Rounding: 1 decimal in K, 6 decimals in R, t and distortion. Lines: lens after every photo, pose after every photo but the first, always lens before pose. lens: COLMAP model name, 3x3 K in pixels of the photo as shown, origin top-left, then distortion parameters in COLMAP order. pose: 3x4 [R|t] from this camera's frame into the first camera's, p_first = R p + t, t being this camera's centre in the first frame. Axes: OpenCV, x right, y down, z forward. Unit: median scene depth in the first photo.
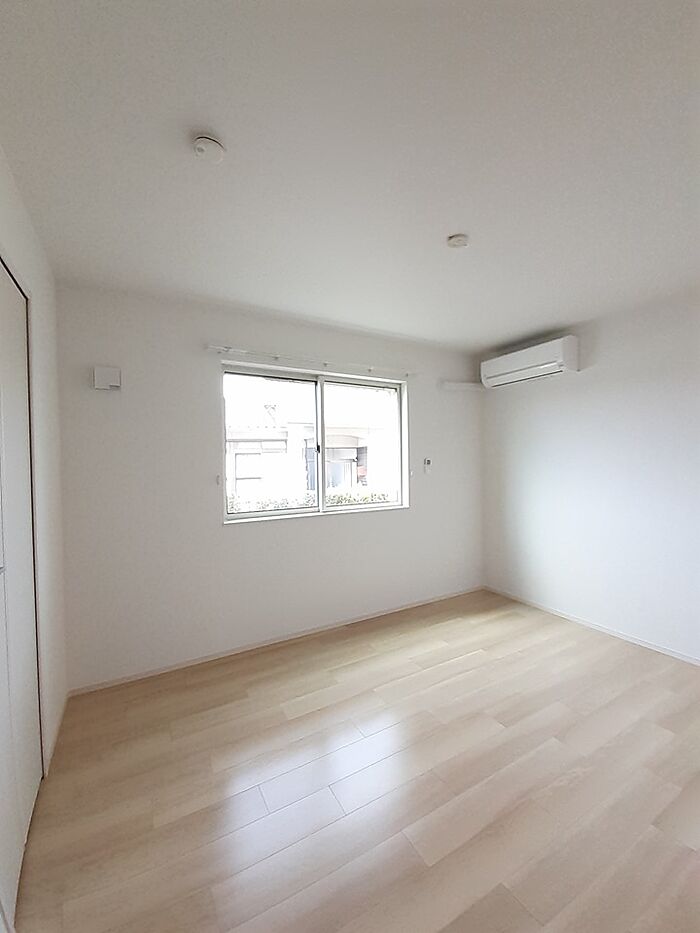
lens RADIAL K [[377.8, 0, 350.0], [0, 377.8, 466.5], [0, 0, 1]] dist [-0.000909, -0.000137]
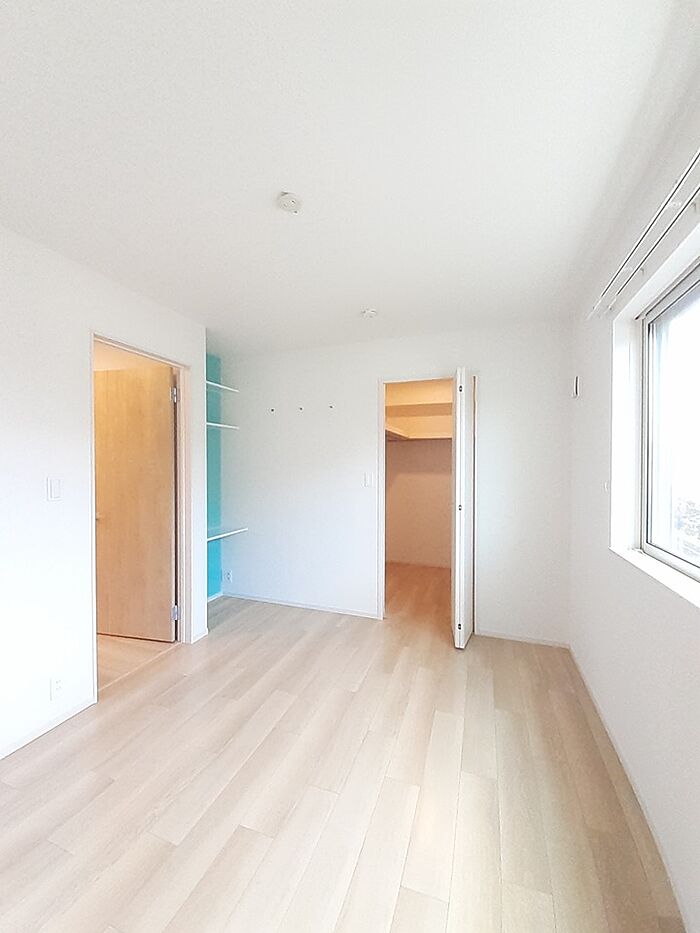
lens RADIAL K [[377.8, 0, 350.0], [0, 377.8, 466.5], [0, 0, 1]] dist [-0.000909, -0.000137]
pose [[-0.755671, 0.026931, -0.654397, 0.610704], [0.002669, 0.999273, 0.038042, -0.043053], [0.654946, 0.027001, -0.755194, 1.438604]]
